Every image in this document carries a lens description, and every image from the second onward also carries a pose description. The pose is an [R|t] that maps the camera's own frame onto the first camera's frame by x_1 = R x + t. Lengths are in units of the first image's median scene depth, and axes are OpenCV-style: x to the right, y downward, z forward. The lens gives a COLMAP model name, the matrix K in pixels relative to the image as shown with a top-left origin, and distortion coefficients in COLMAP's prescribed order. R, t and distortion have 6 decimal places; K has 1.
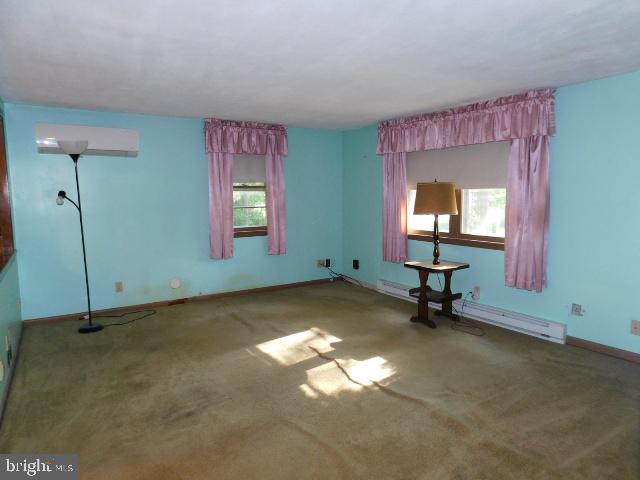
lens RADIAL K [[419.1, 0, 320.0], [0, 419.1, 240.0], [0, 0, 1]] dist [-0.076544, 0.055708]
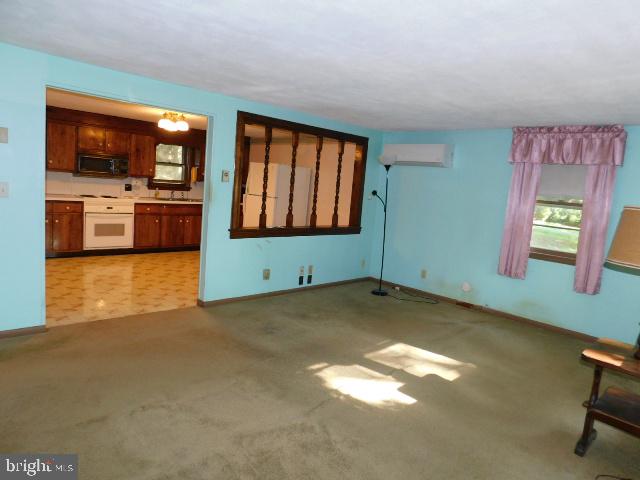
lens RADIAL K [[419.1, 0, 320.0], [0, 419.1, 240.0], [0, 0, 1]] dist [-0.076544, 0.055708]
pose [[0.189330, 0.152992, -0.969921, 0.589802], [-0.190570, 0.974730, 0.116551, -0.063936], [0.963243, 0.162772, 0.213702, 0.399365]]
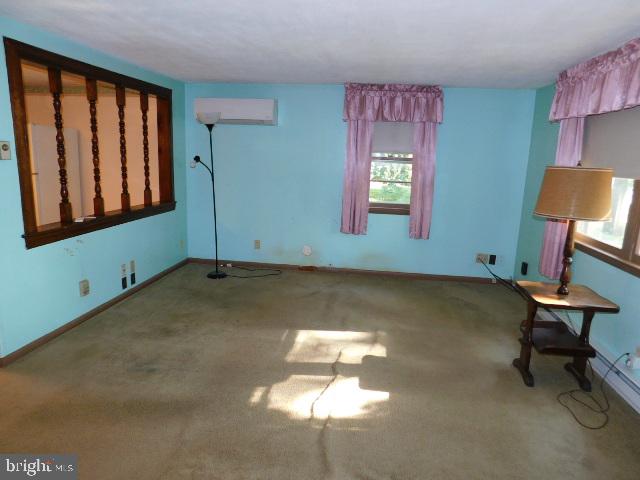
lens RADIAL K [[419.1, 0, 320.0], [0, 419.1, 240.0], [0, 0, 1]] dist [-0.076544, 0.055708]
pose [[0.753995, 0.166248, -0.635494, 0.331078], [-0.113722, 0.985872, 0.122979, -0.051587], [0.646961, -0.020456, 0.762249, 0.234768]]
